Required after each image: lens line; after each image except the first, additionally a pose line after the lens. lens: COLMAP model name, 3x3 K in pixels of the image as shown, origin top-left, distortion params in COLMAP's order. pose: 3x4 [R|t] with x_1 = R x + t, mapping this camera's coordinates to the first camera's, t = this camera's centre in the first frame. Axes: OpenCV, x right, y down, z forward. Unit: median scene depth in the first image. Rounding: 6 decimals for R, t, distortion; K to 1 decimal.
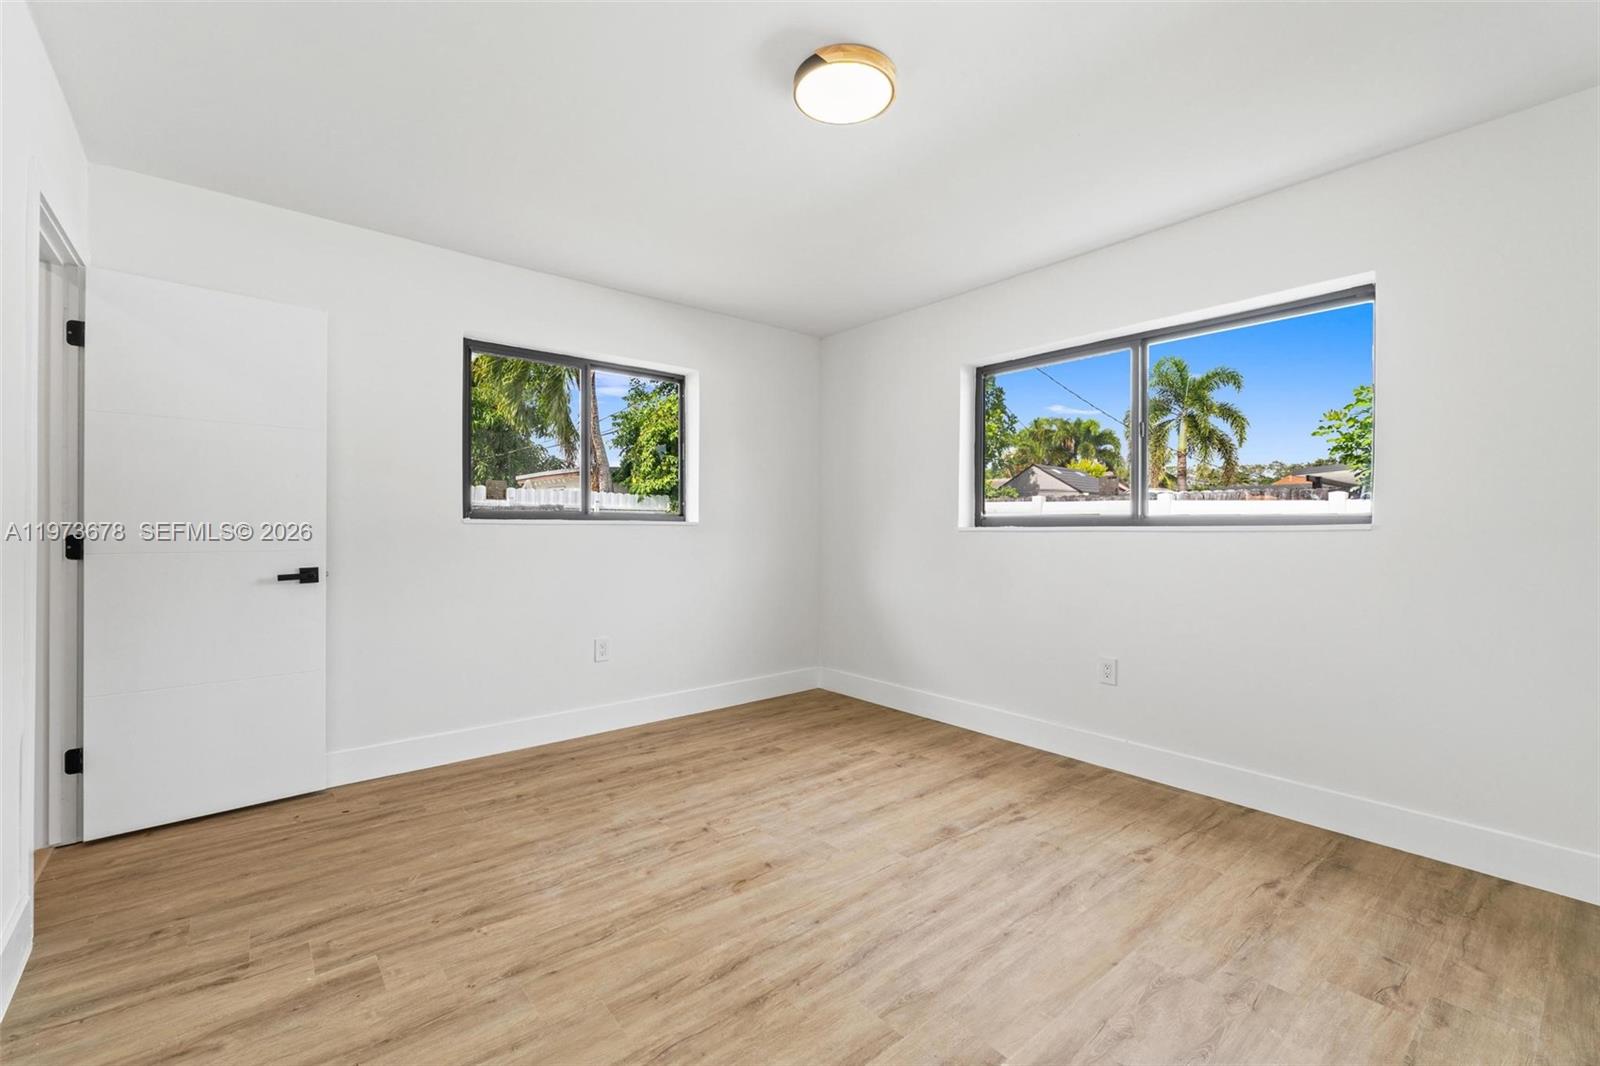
lens RADIAL K [[682.2, 0, 803.3], [0, 682.2, 535.0], [0, 0, 1]] dist [-0.005423, -0.000560]
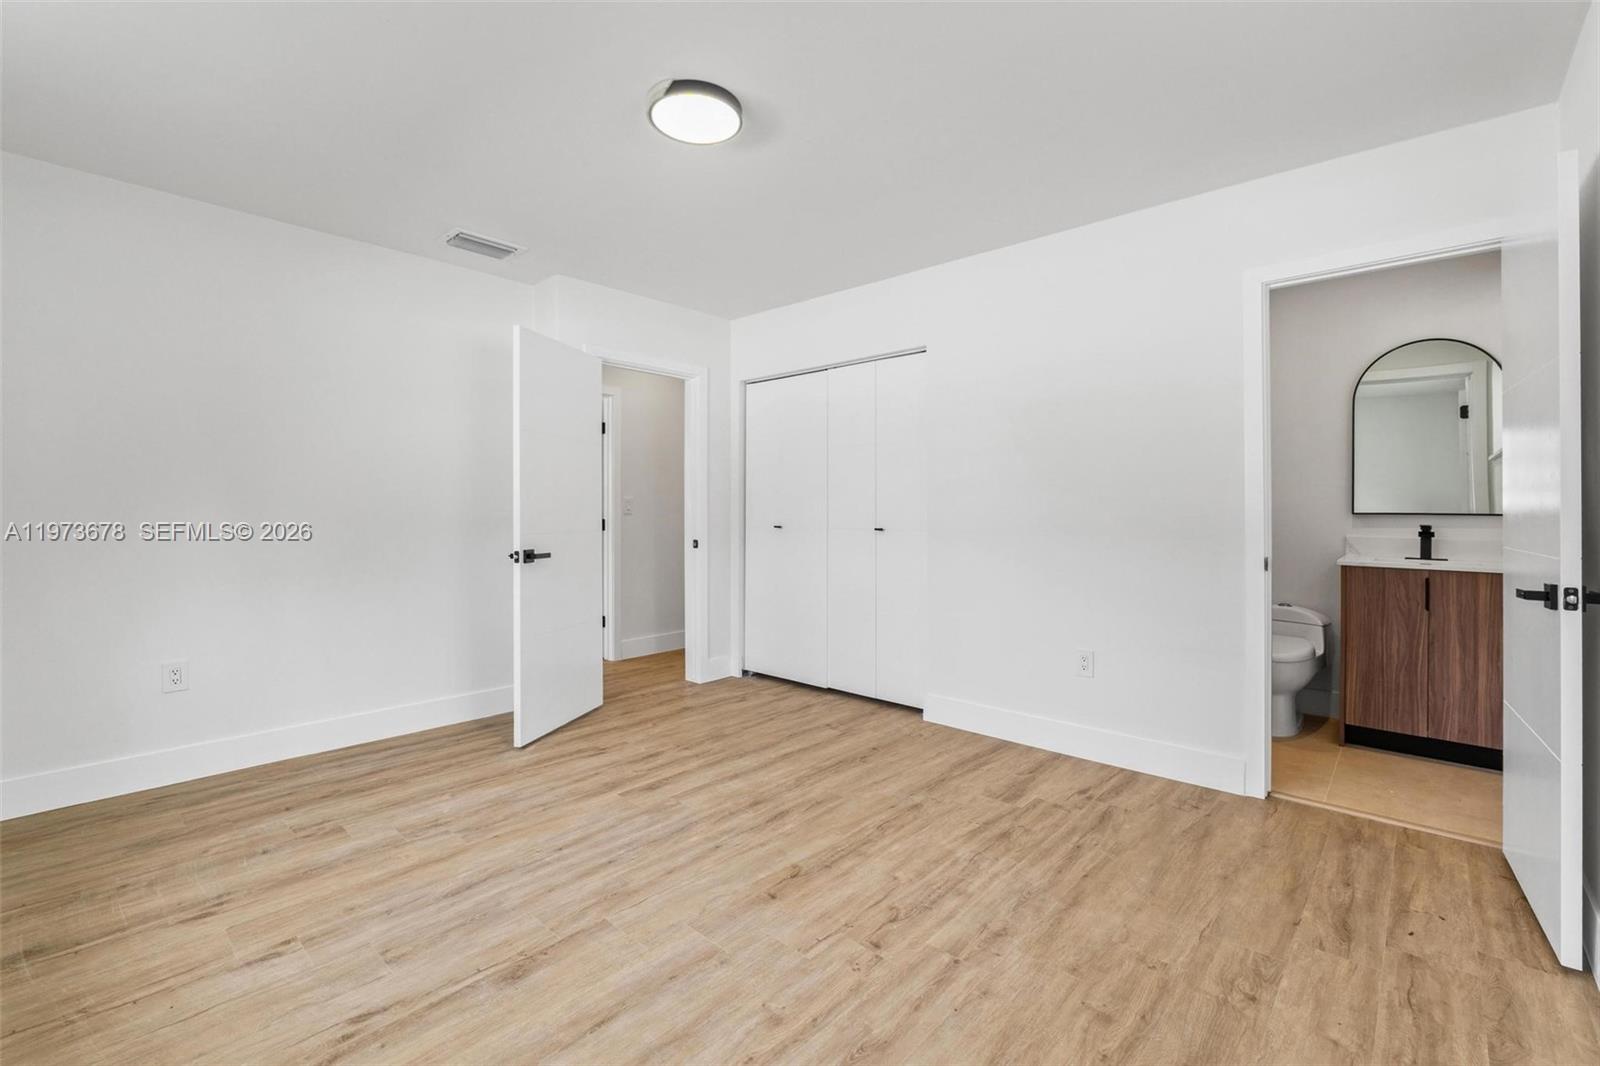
lens RADIAL K [[682.2, 0, 803.3], [0, 682.2, 535.0], [0, 0, 1]] dist [-0.005423, -0.000560]
pose [[-0.990348, 0.000525, -0.138599, 0.033097], [-0.005609, 0.999022, 0.043866, -0.025247], [0.138486, 0.044220, -0.989377, 1.988727]]
